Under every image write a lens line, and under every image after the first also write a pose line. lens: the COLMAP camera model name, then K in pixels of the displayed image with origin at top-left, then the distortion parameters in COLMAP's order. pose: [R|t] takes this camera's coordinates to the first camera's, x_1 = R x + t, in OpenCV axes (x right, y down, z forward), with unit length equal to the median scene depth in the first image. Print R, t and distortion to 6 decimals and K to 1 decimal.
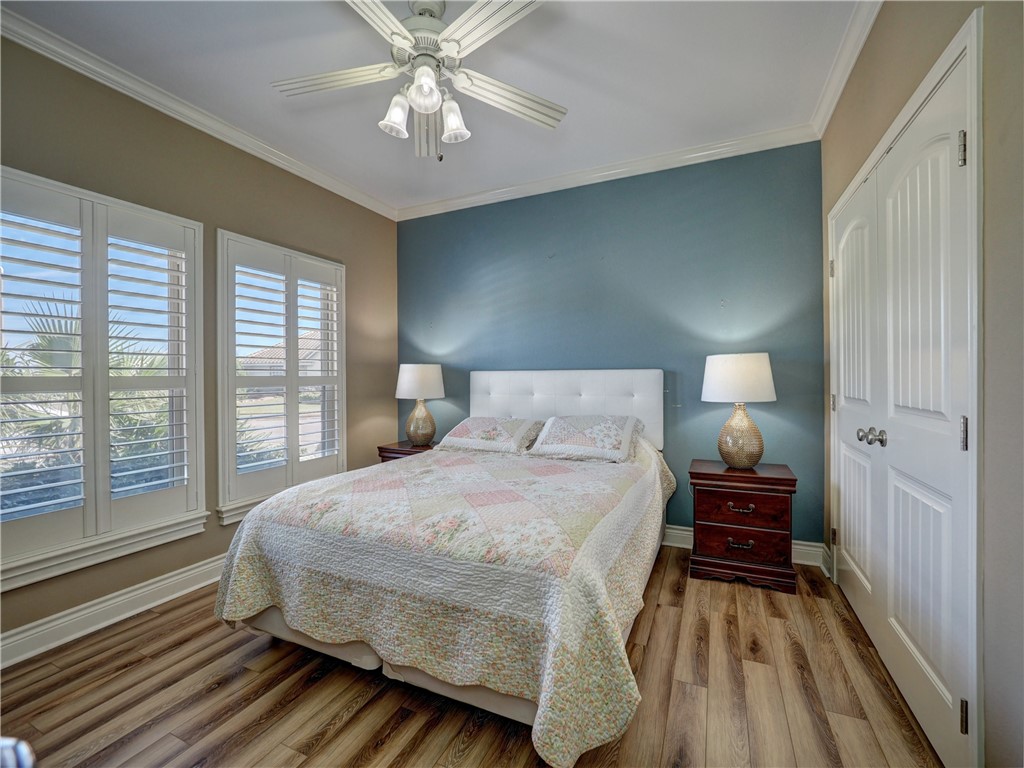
lens RADIAL K [[433.6, 0, 516.1], [0, 433.6, 378.8], [0, 0, 1]] dist [0.001865, 0.000783]
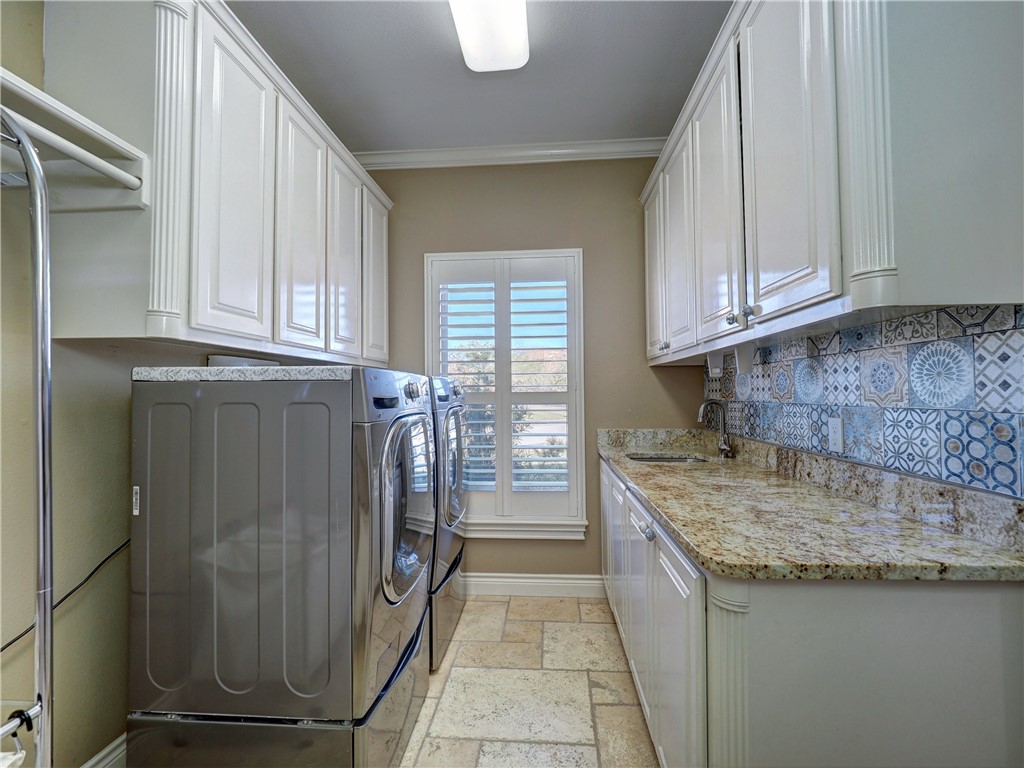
lens RADIAL K [[433.6, 0, 512.7], [0, 433.6, 382.3], [0, 0, 1]] dist [0.001865, 0.000783]
pose [[0.337918, -0.019586, -0.940972, 0.273475], [-0.001028, 0.999775, -0.021179, -0.007085], [0.941175, 0.008124, 0.337822, 0.607937]]
